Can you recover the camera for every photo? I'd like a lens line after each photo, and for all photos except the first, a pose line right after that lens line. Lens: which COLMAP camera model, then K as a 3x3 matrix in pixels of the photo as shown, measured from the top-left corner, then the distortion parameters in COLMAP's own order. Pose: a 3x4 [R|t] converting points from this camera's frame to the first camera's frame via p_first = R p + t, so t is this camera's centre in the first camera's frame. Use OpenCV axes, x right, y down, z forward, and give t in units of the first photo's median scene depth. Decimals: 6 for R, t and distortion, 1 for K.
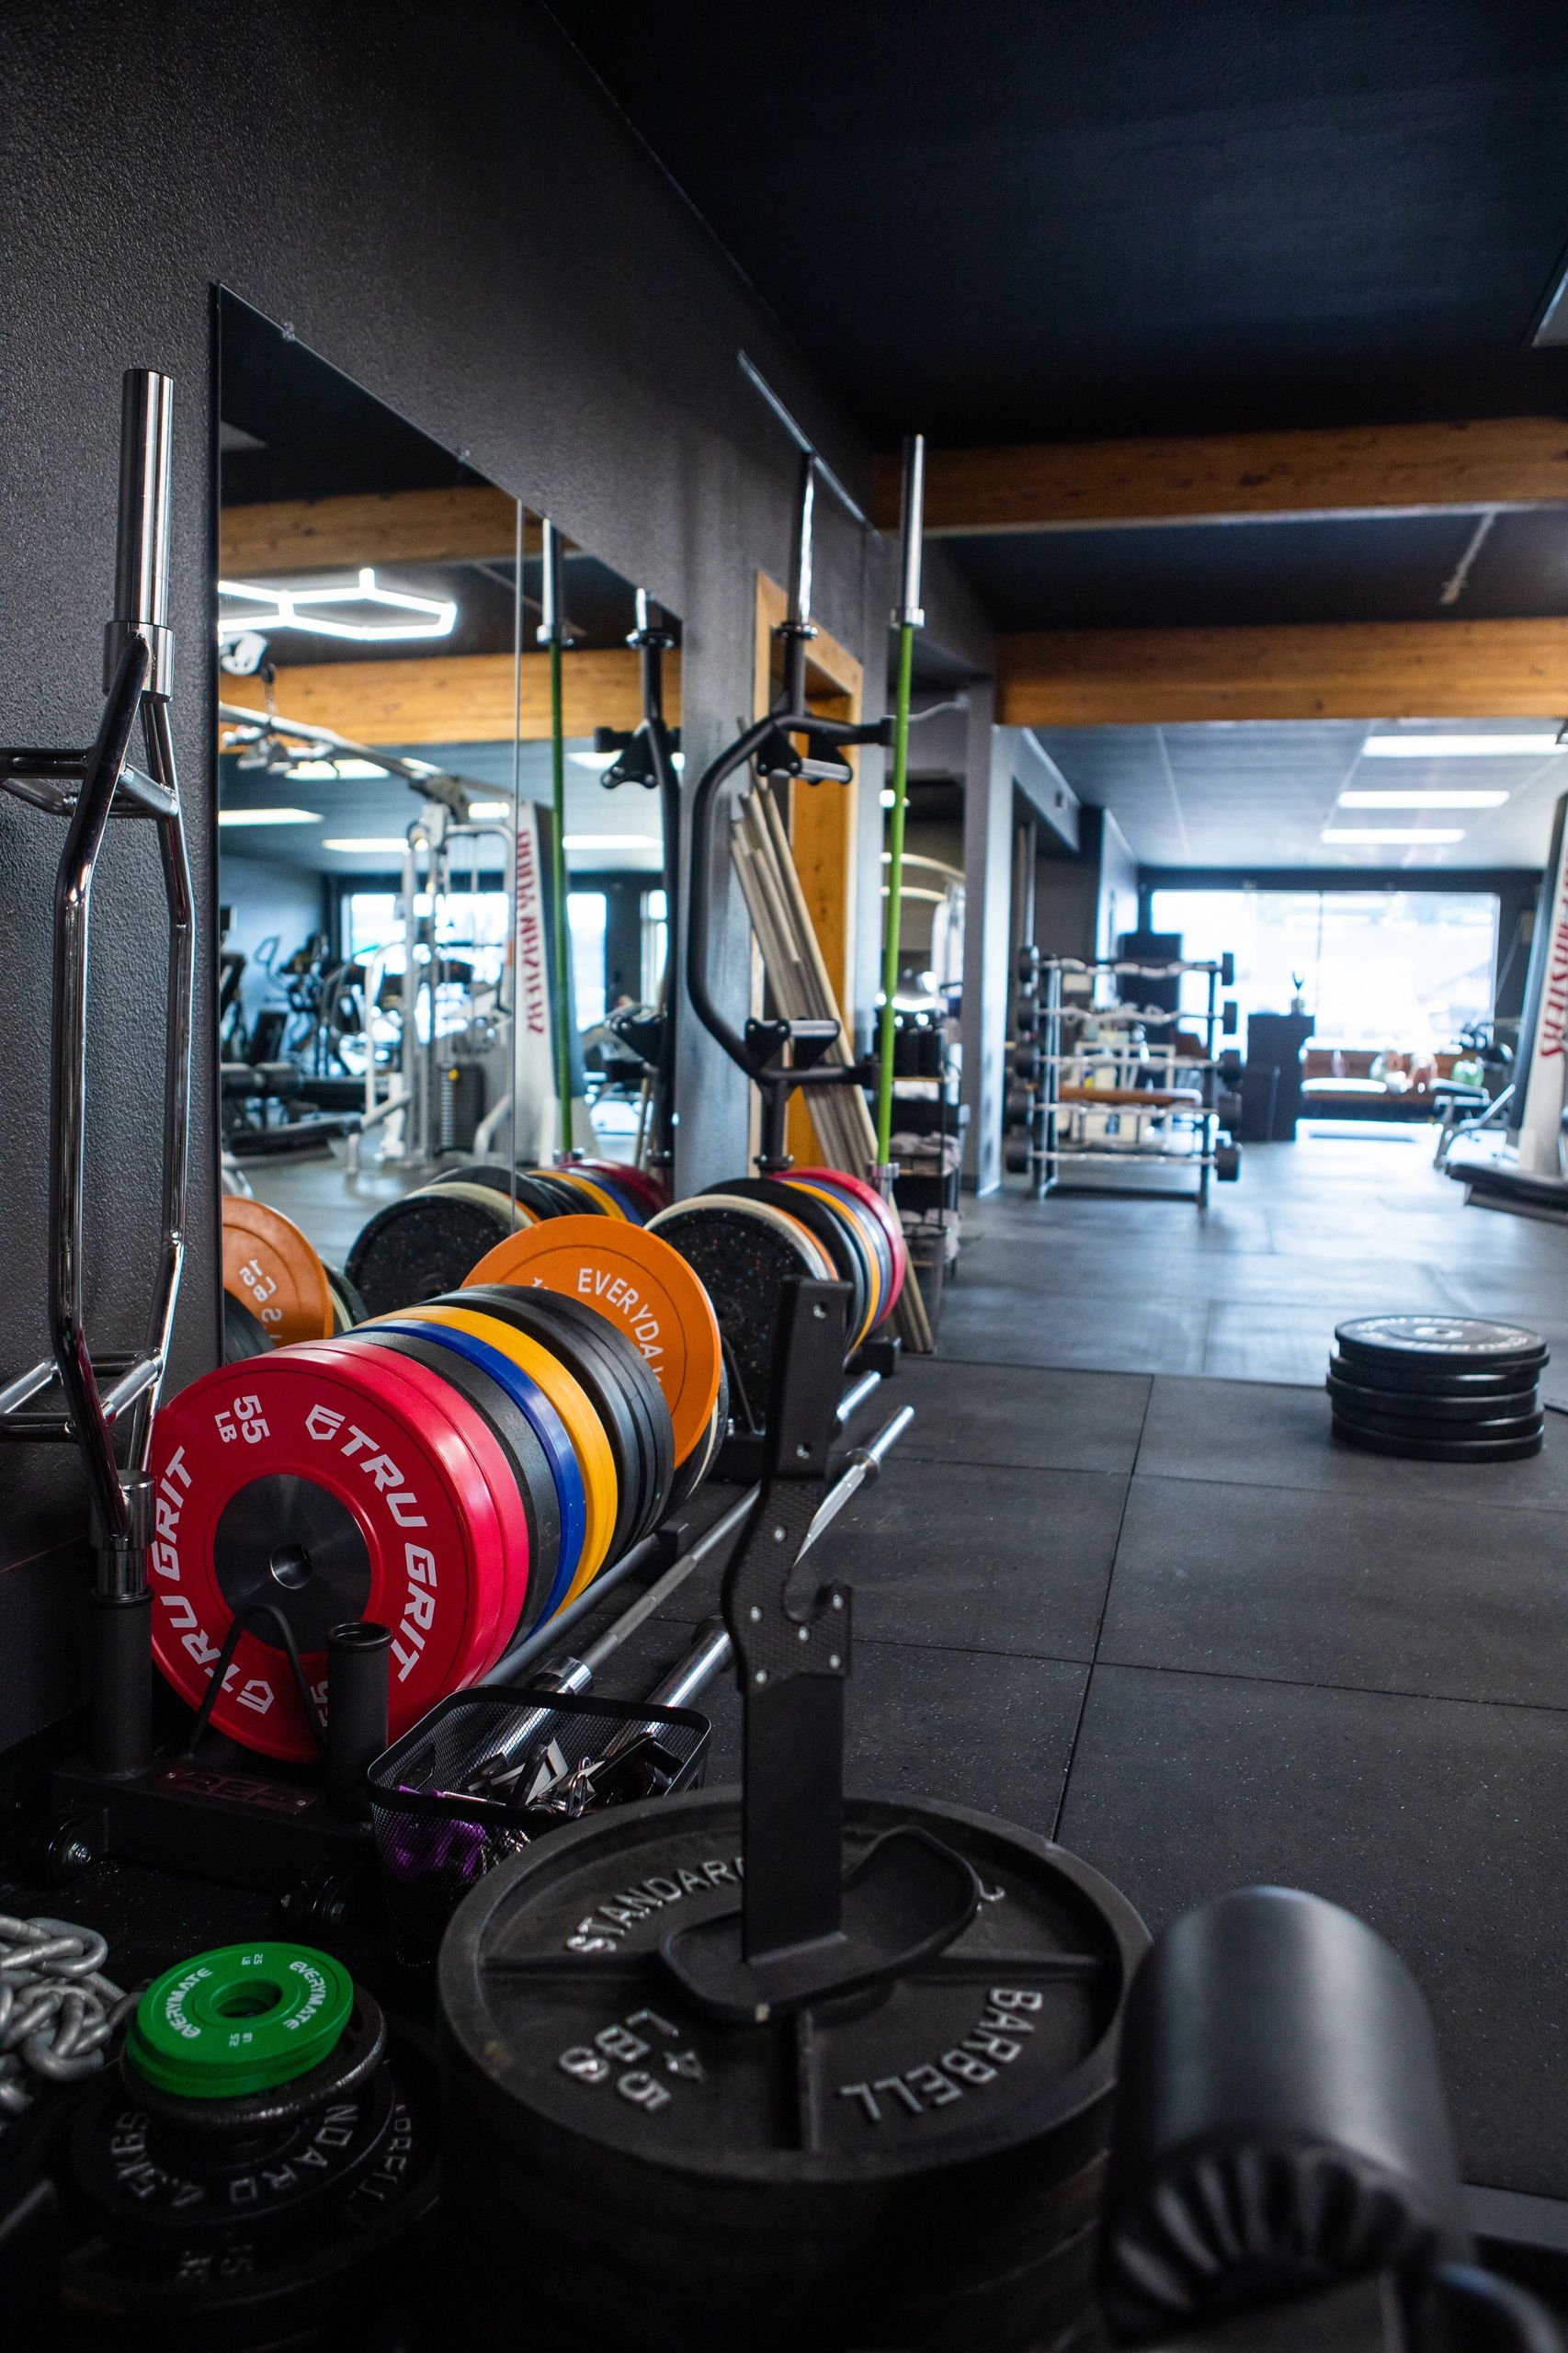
lens RADIAL K [[1606.7, 0, 780.0], [0, 1606.7, 1174.4], [0, 0, 1]] dist [-0.044108, -0.002091]
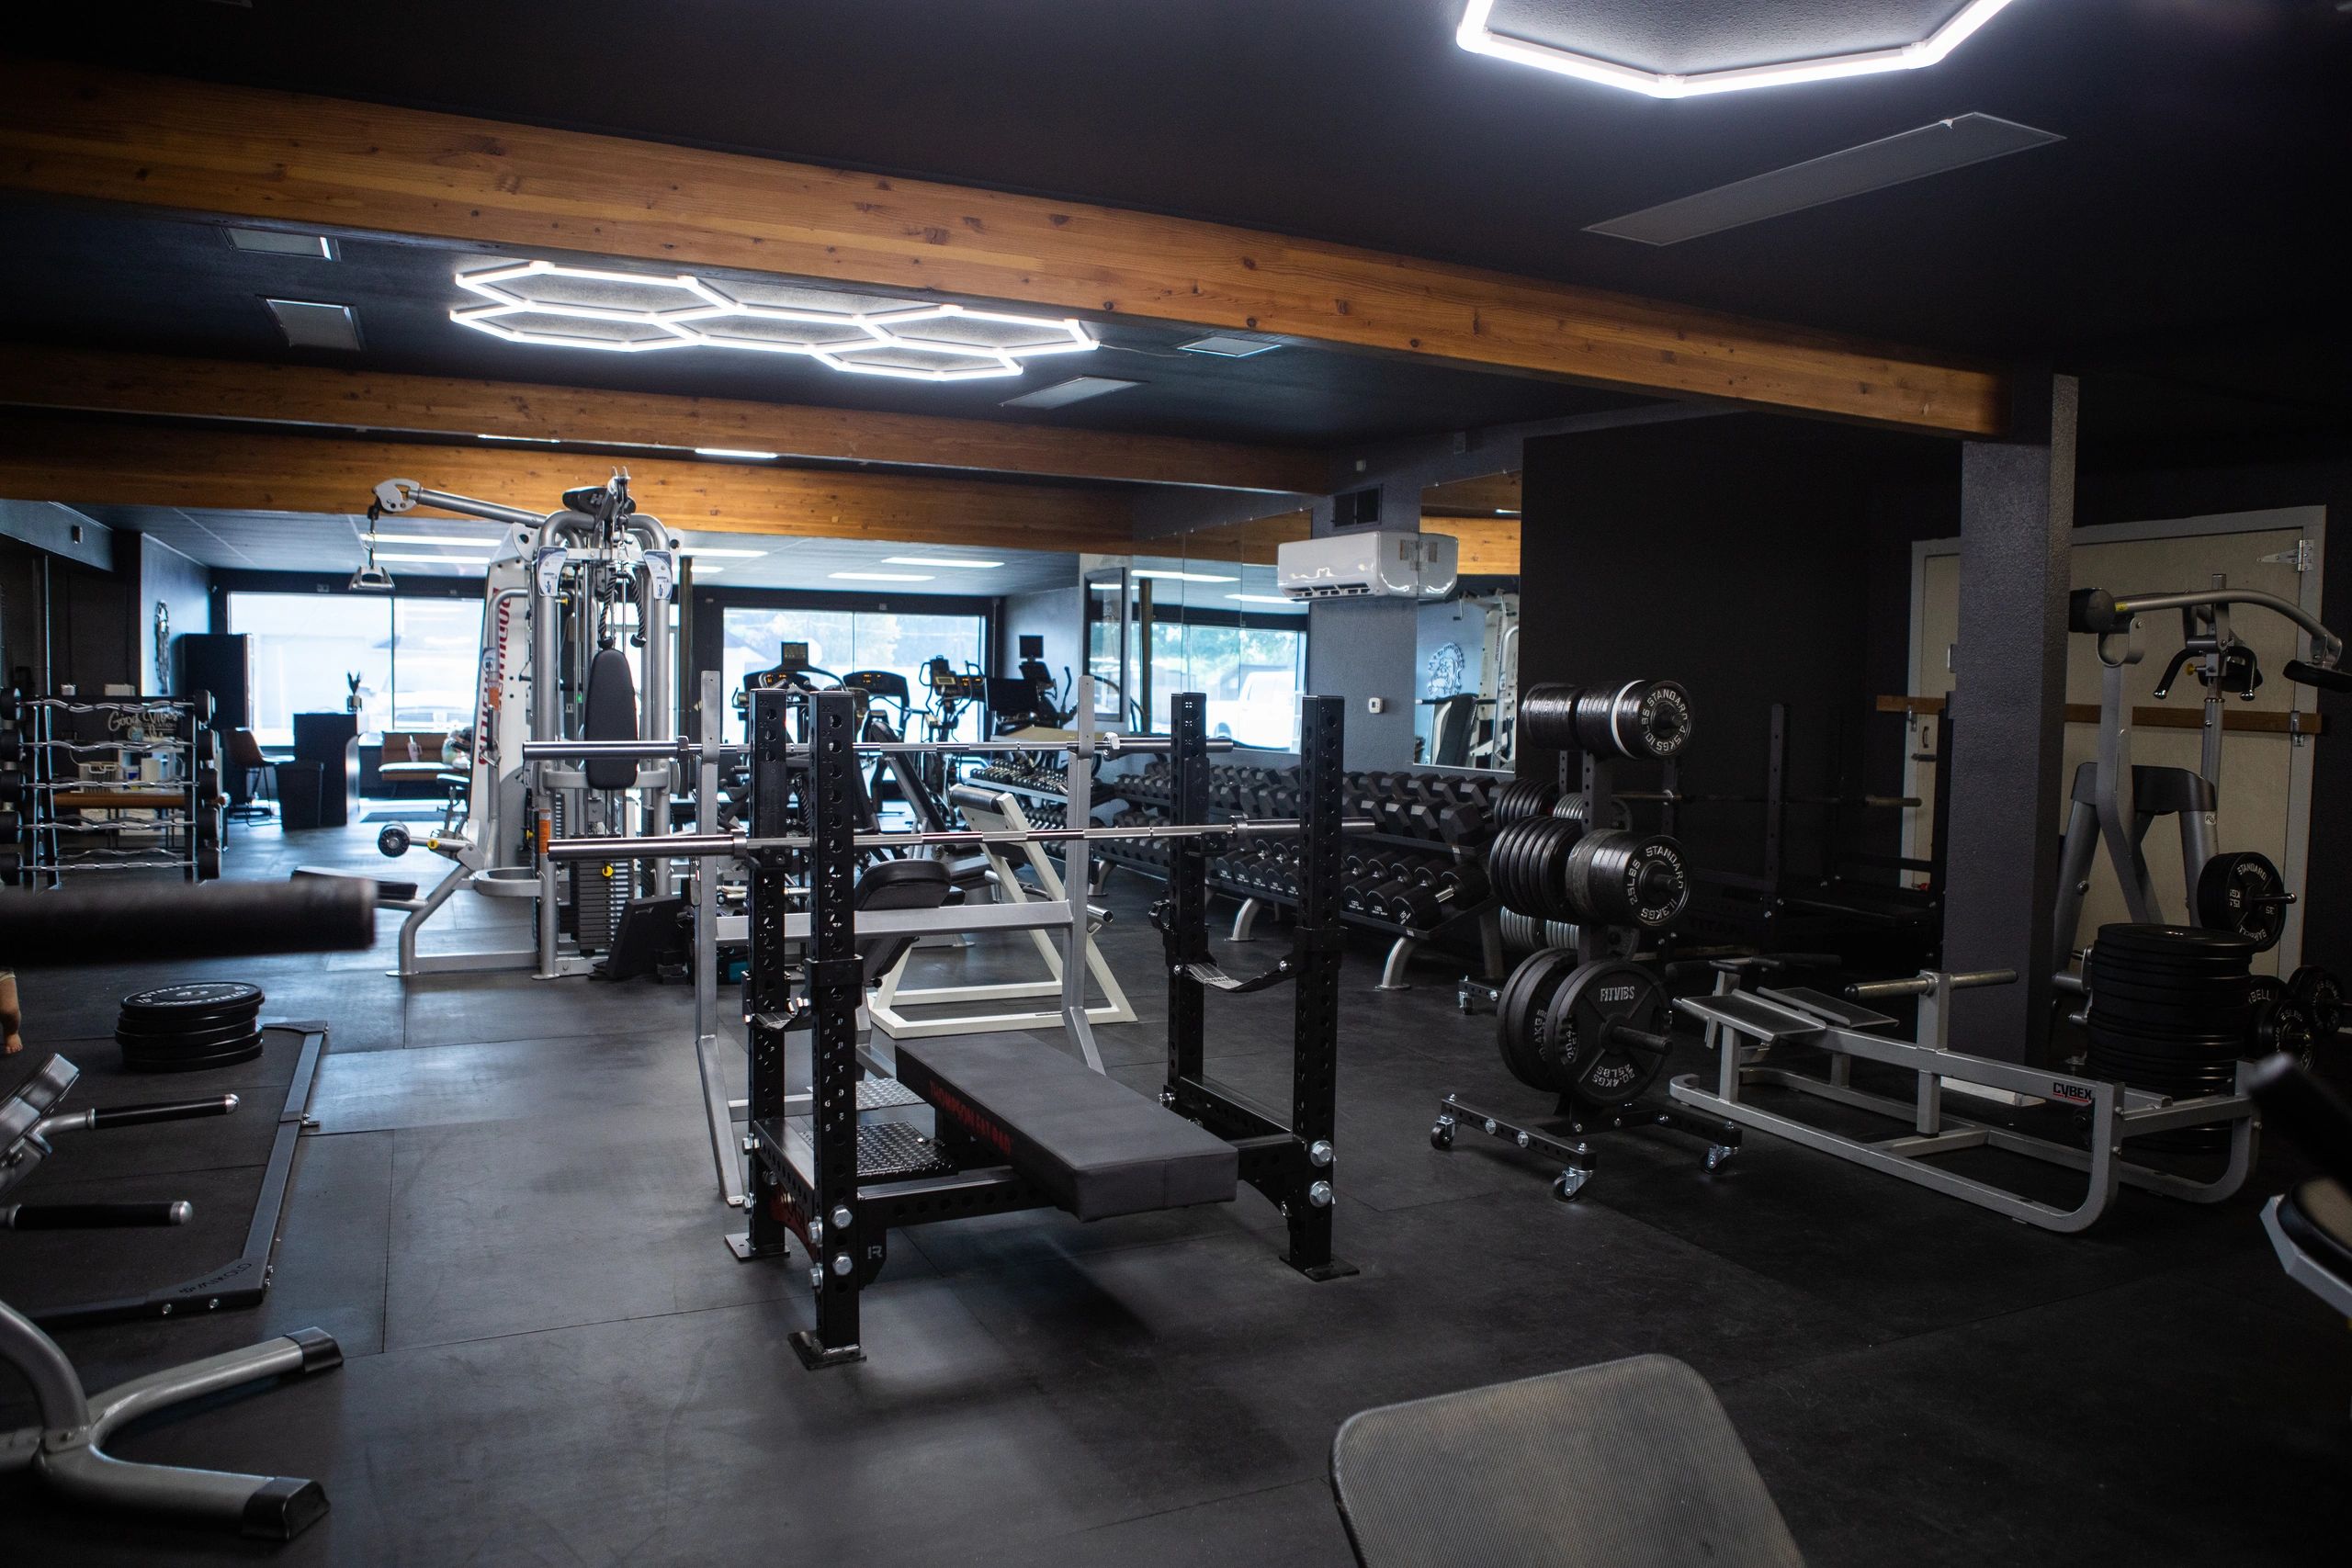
lens RADIAL K [[1605.9, 0, 1175.0], [0, 1605.9, 772.0], [0, 0, 1]] dist [-0.044108, -0.002091]
pose [[0.768451, -0.043245, 0.638446, 0.079111], [0.061112, 0.998113, -0.005950, -0.024773], [-0.636984, 0.043589, 0.769643, -0.415403]]
